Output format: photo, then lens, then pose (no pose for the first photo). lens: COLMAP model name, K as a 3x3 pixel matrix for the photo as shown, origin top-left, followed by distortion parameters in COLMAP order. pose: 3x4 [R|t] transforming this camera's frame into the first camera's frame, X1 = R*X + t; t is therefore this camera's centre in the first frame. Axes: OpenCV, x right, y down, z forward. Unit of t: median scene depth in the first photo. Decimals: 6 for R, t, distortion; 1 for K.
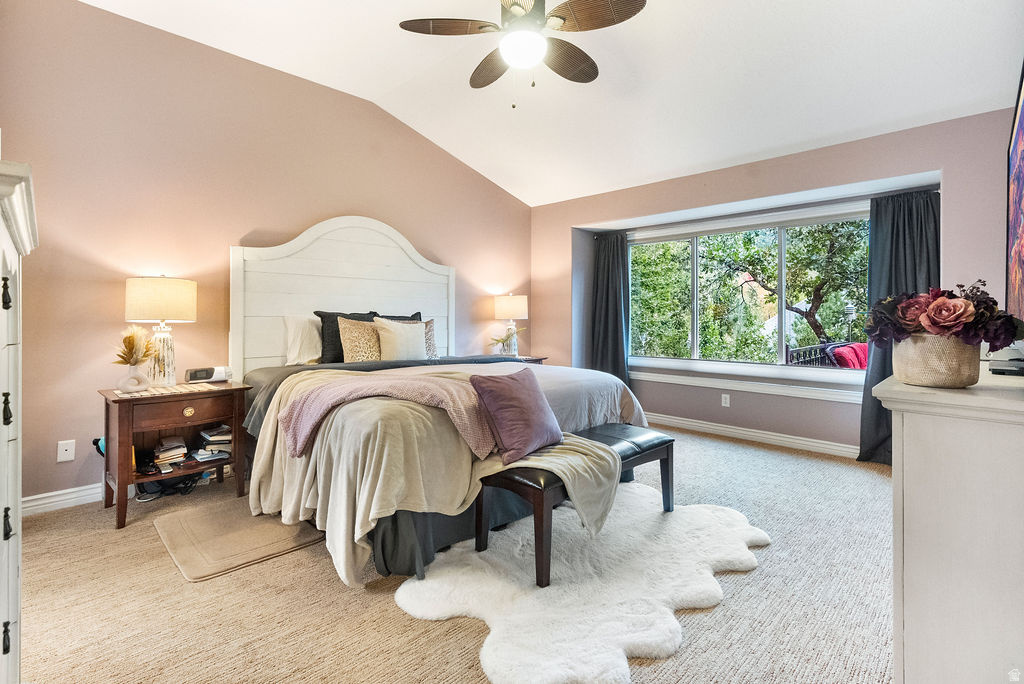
lens RADIAL K [[471.8, 0, 515.1], [0, 471.8, 322.9], [0, 0, 1]] dist [0.001172, 0.000253]
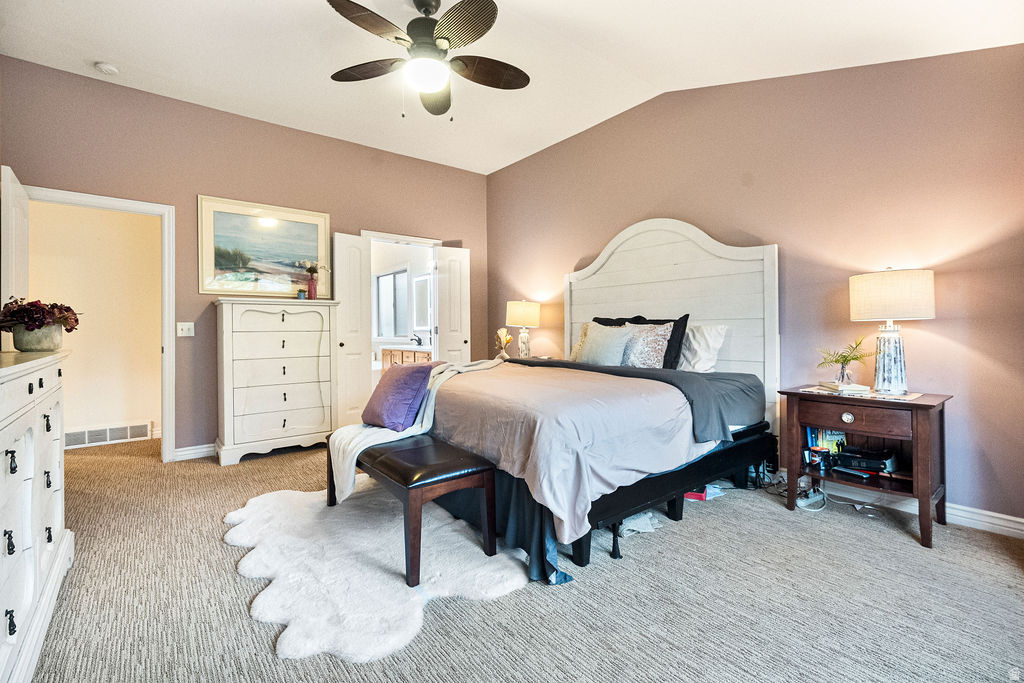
lens RADIAL K [[471.8, 0, 515.1], [0, 471.8, 322.4], [0, 0, 1]] dist [0.001172, 0.000253]
pose [[-0.116190, -0.001576, -0.993226, 0.763961], [0.011768, 0.999926, -0.002963, -0.008766], [0.993157, -0.012033, -0.116163, 0.910194]]
